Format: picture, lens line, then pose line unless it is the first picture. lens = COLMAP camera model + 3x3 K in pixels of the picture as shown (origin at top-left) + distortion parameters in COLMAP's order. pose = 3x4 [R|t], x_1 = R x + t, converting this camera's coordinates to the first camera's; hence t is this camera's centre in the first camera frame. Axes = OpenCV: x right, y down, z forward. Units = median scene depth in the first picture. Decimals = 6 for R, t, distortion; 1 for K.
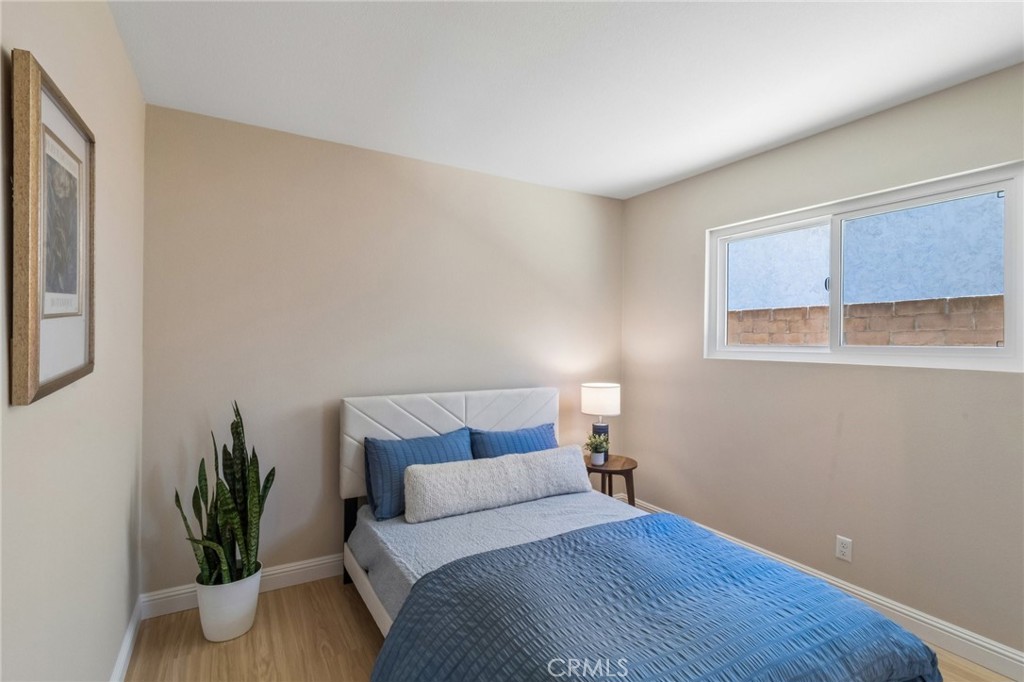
lens RADIAL K [[475.0, 0, 510.3], [0, 475.0, 347.0], [0, 0, 1]] dist [-0.000579, 0.000071]
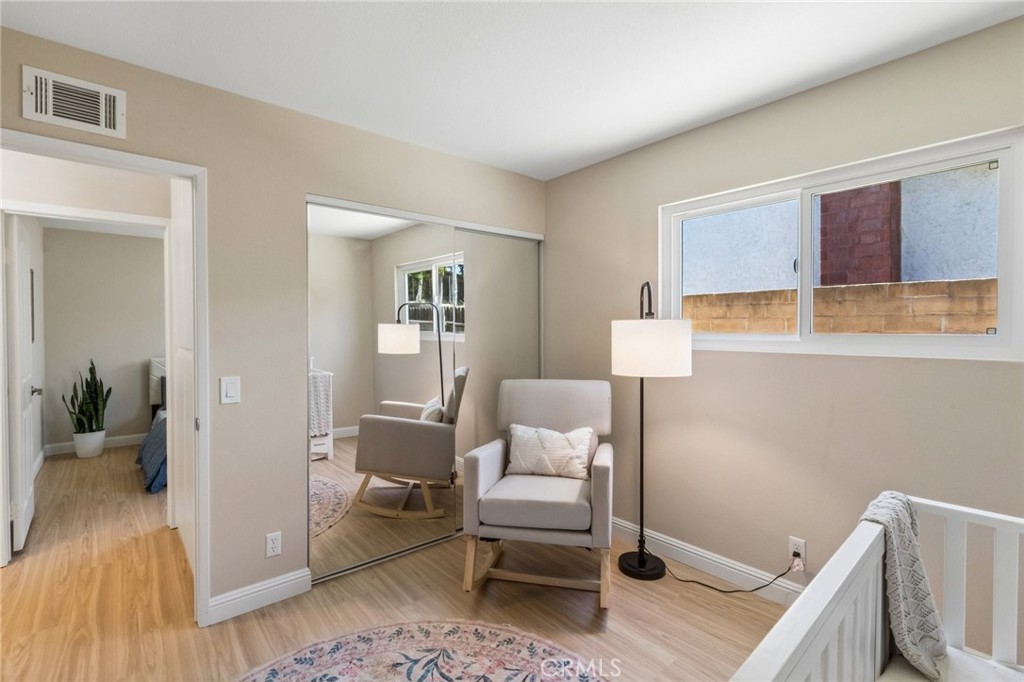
lens RADIAL K [[475.0, 0, 513.3], [0, 475.0, 336.3], [0, 0, 1]] dist [-0.000579, 0.000071]
pose [[0.986739, -0.005095, 0.162236, 1.089691], [0.001630, 0.999768, 0.021488, -0.040440], [-0.162308, -0.020938, 0.986518, -1.633508]]
